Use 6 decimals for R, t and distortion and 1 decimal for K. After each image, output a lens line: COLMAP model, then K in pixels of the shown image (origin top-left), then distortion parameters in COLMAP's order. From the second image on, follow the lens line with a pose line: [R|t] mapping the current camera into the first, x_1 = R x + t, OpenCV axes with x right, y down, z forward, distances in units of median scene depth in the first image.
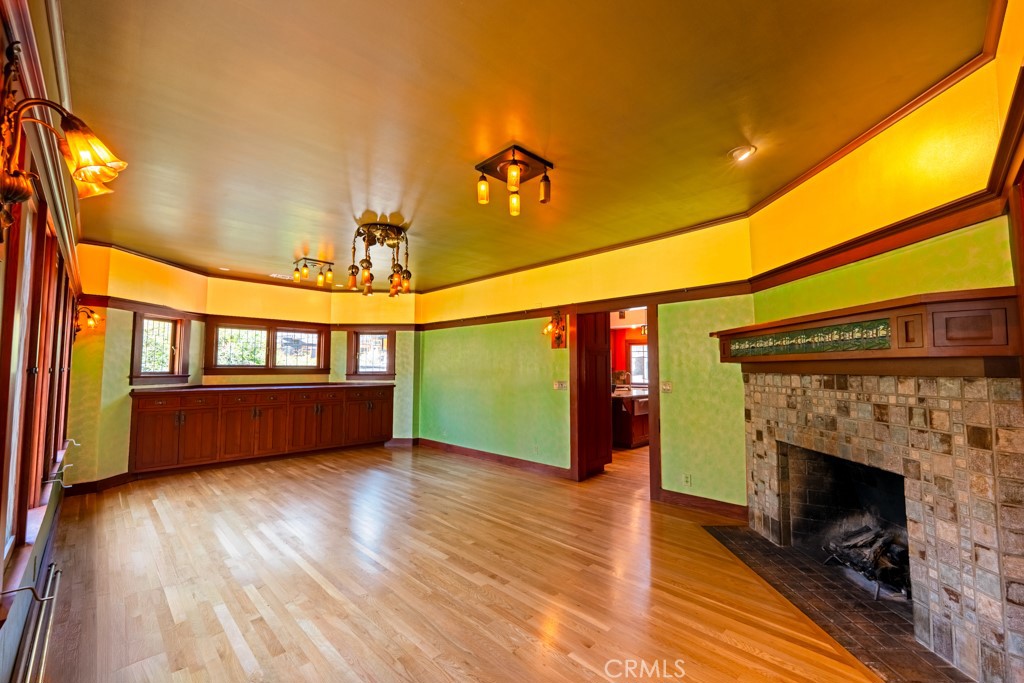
lens RADIAL K [[427.1, 0, 511.2], [0, 427.1, 344.5], [0, 0, 1]] dist [-0.000134, -0.000009]
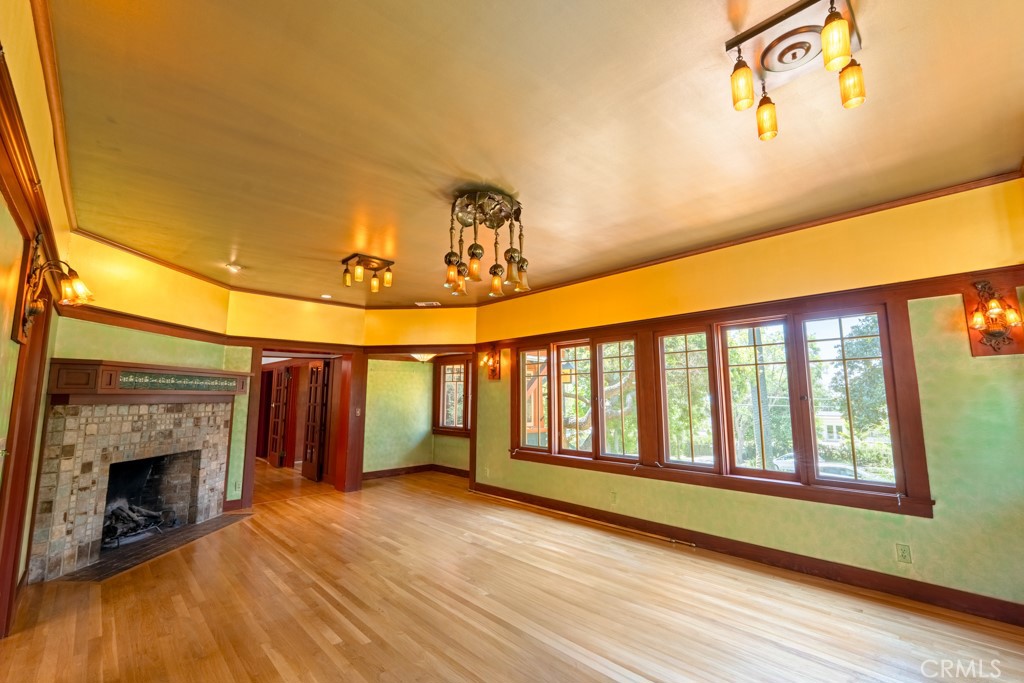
lens RADIAL K [[427.1, 0, 510.0], [0, 427.1, 343.4], [0, 0, 1]] dist [-0.000134, -0.000009]
pose [[-0.999848, 0.008050, 0.015489, -0.543611], [0.005113, 0.983457, -0.181069, 0.142138], [-0.016691, -0.180962, -0.983348, 2.547551]]
